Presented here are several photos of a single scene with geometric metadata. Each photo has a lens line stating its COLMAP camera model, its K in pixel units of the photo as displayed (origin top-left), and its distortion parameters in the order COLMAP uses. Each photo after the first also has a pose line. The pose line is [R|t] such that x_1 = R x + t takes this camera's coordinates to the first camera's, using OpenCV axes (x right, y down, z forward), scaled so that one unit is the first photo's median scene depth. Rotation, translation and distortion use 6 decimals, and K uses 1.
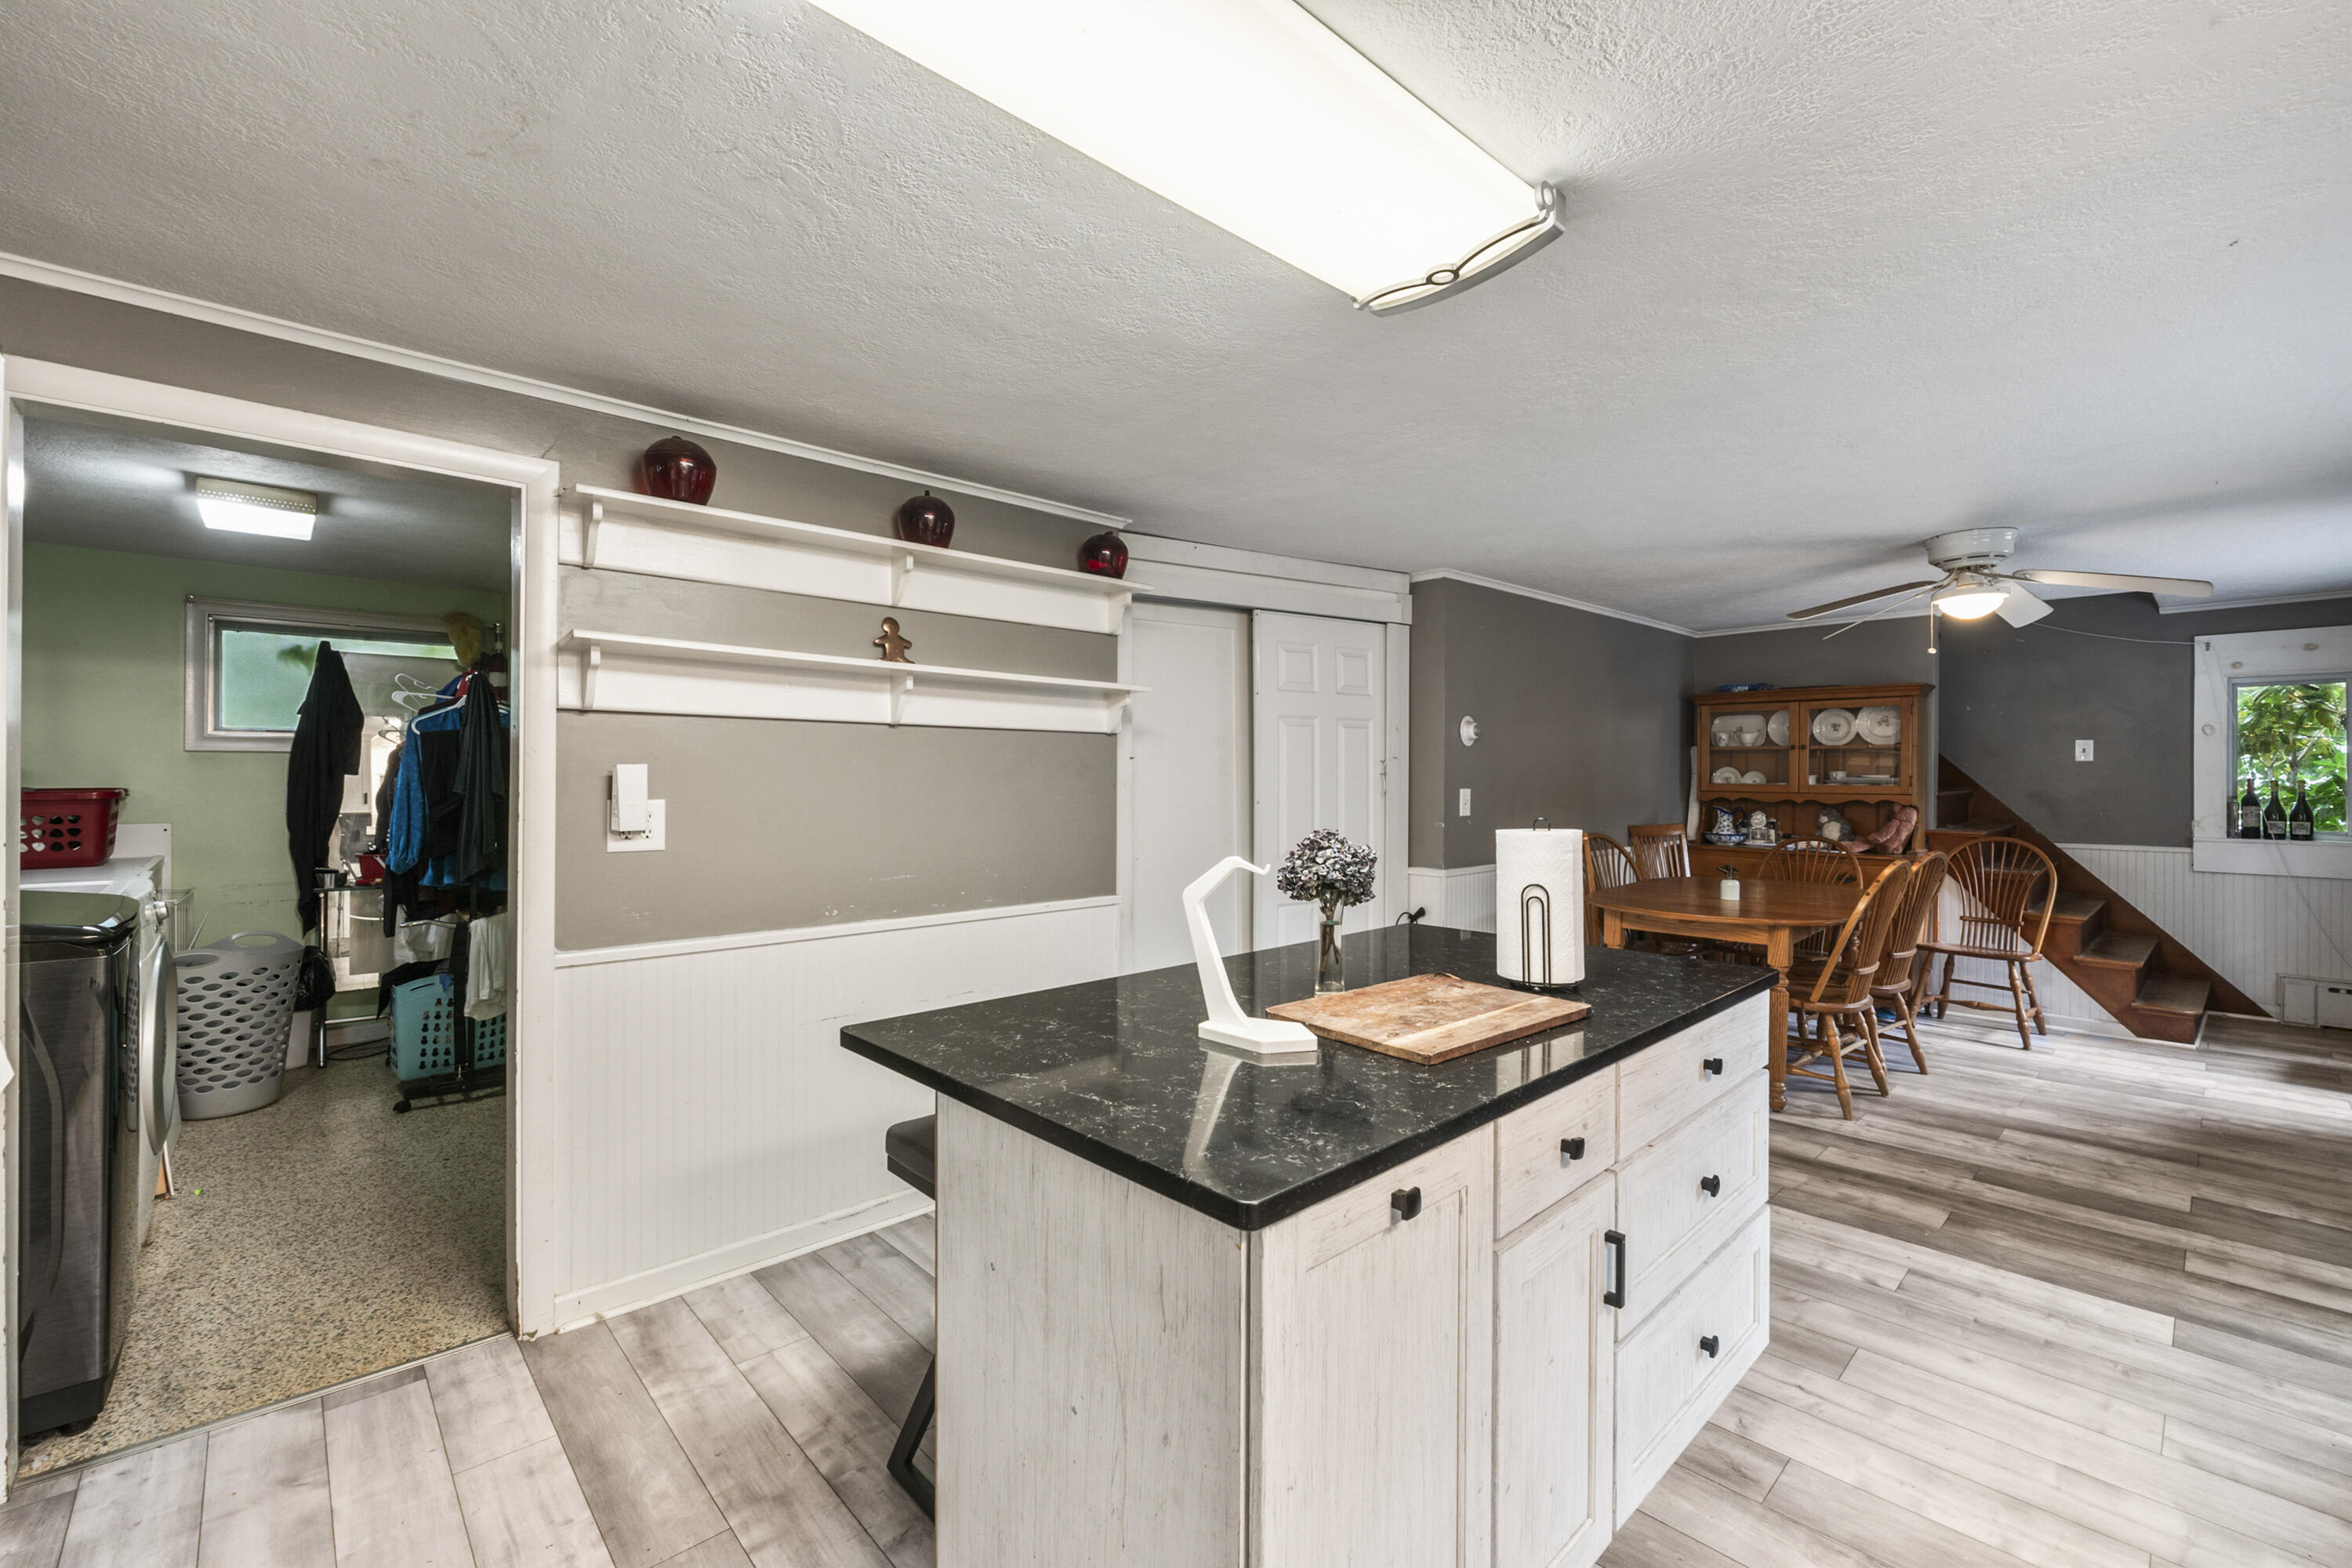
lens RADIAL K [[995.6, 0, 1169.7], [0, 995.6, 776.2], [0, 0, 1]] dist [-0.008753, 0.000723]
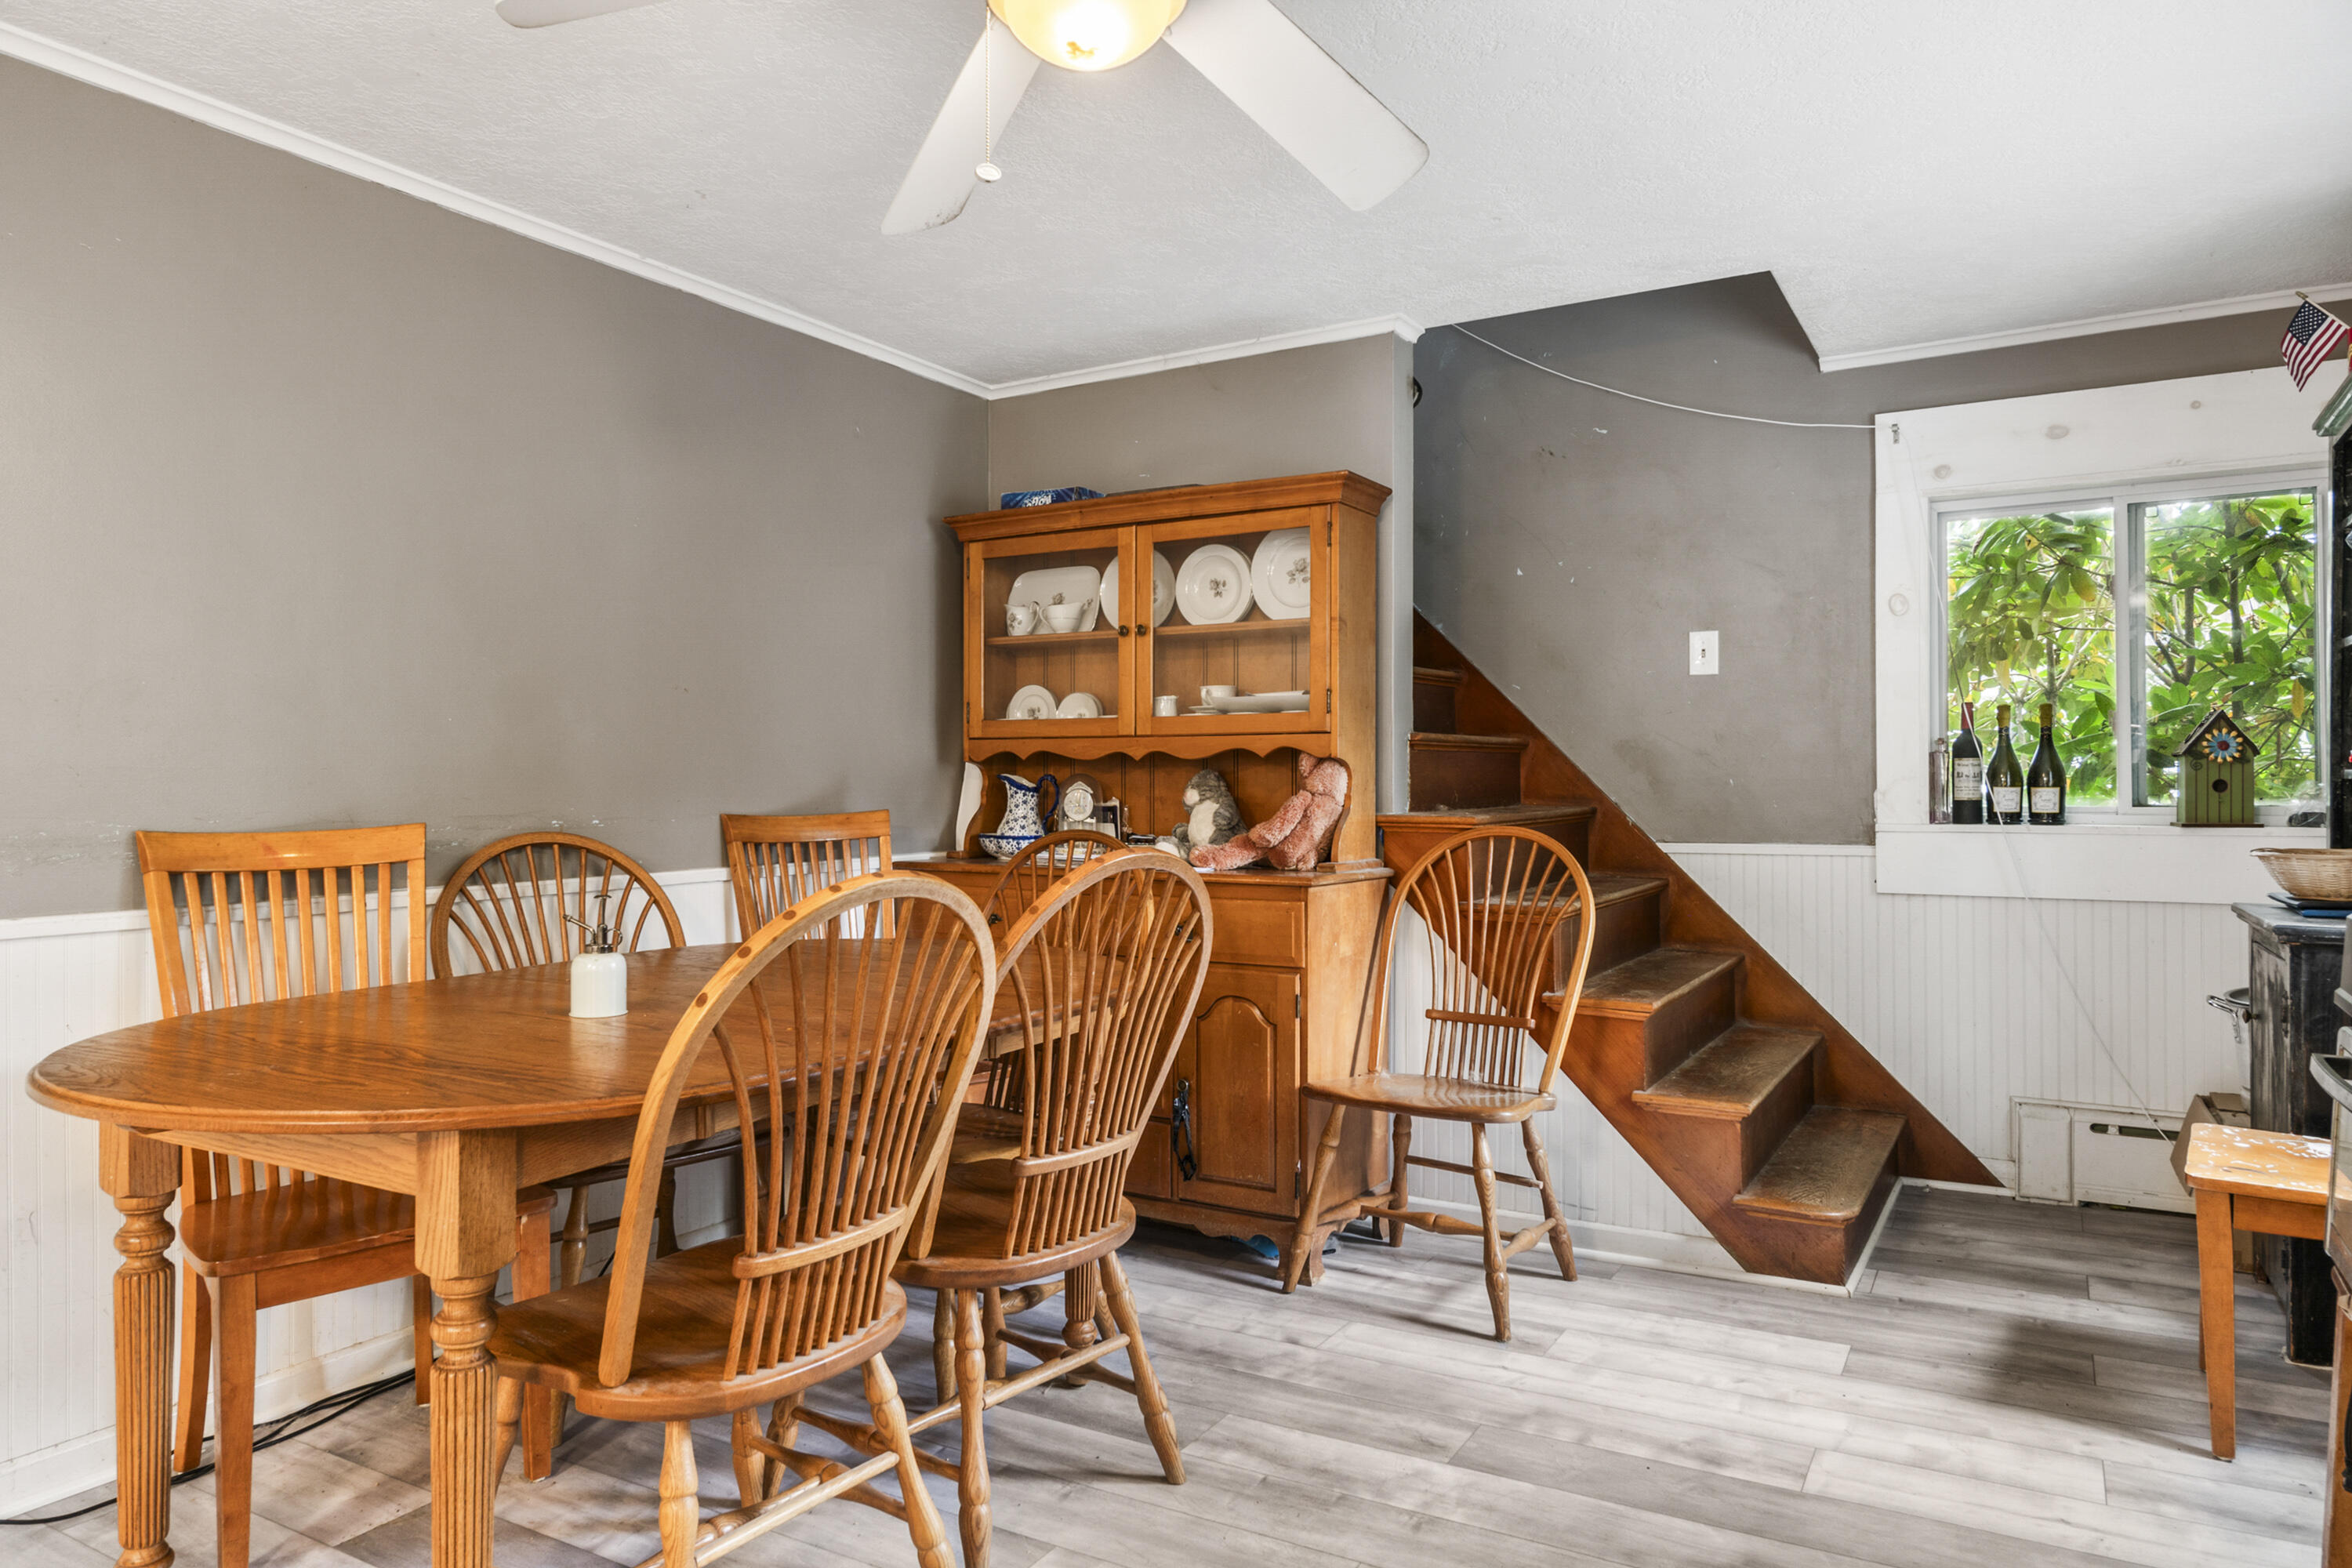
lens RADIAL K [[1524.0, 0, 1184.7], [0, 1524.0, 776.9], [0, 0, 1]] dist [-0.005735, -0.000107]
pose [[0.953586, -0.002758, 0.301109, 0.502873], [0.005193, 0.999960, -0.007287, 0.044081], [-0.301077, 0.008513, 0.953562, 0.399295]]
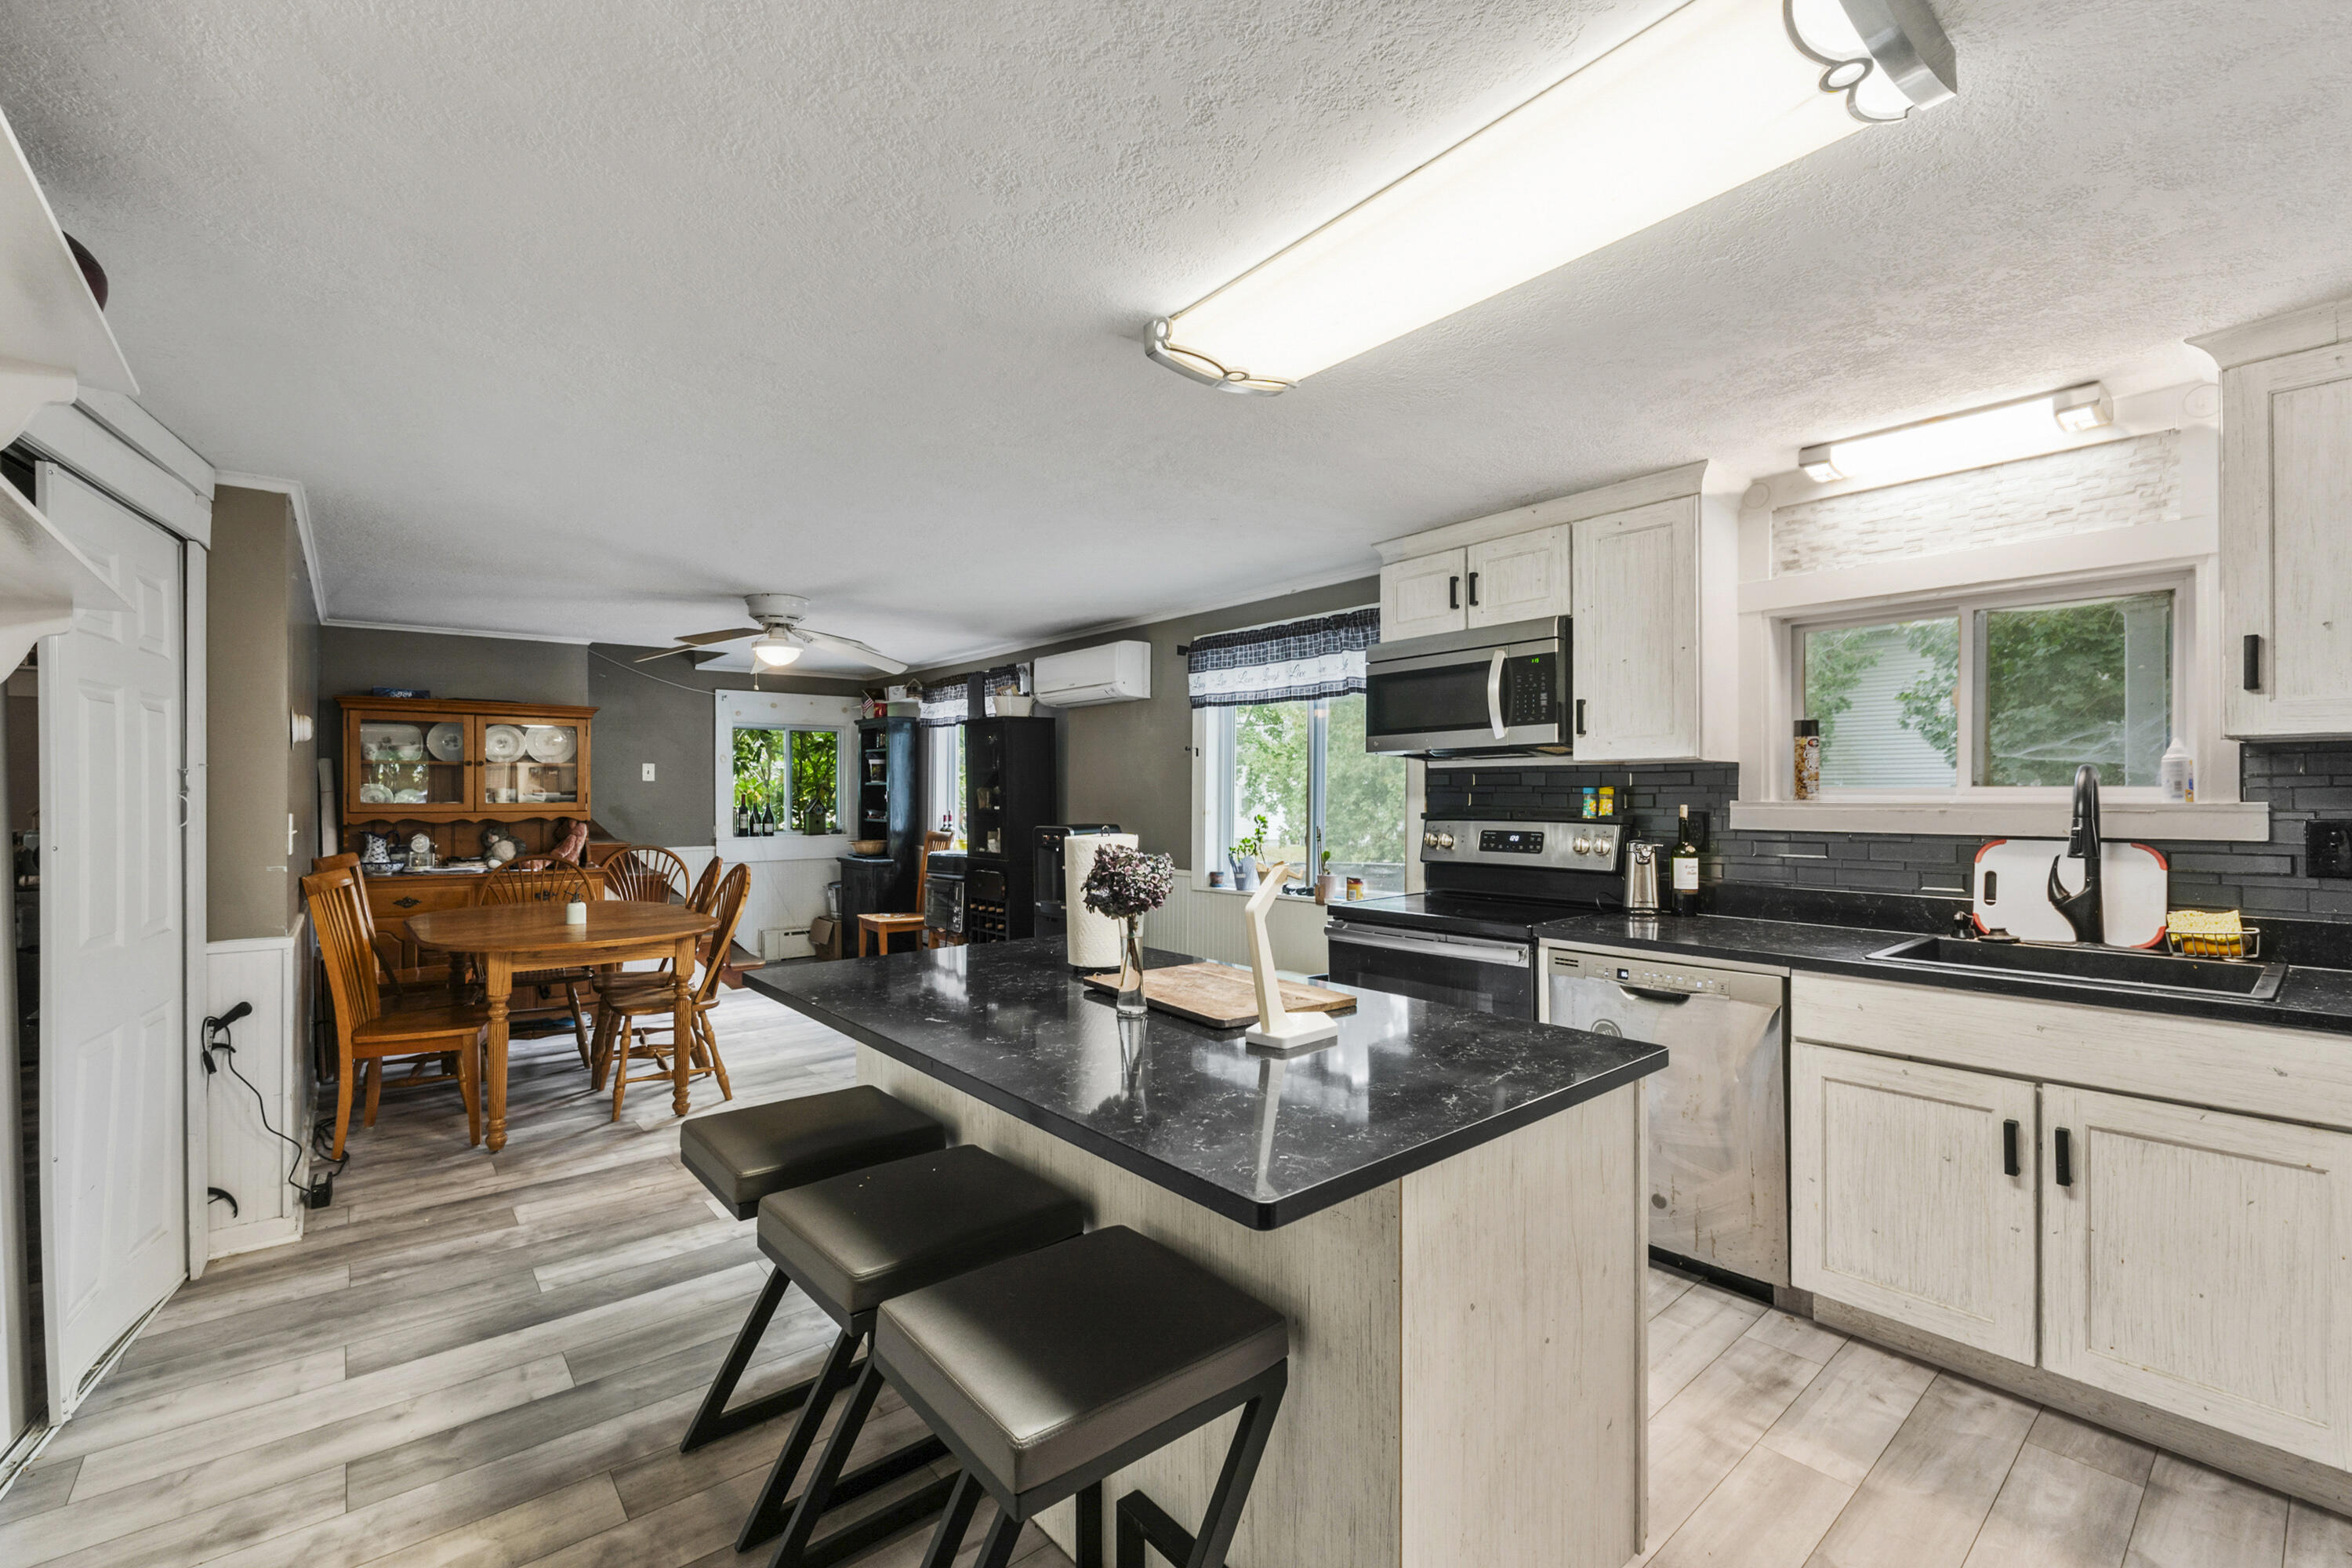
lens RADIAL K [[995.6, 0, 1160.5], [0, 995.6, 786.0], [0, 0, 1]] dist [-0.008753, 0.000723]
pose [[0.055361, 0.004609, 0.998456, -0.299566], [0.007314, 0.999961, -0.005022, 0.002009], [-0.998440, 0.007580, 0.055325, 0.330200]]
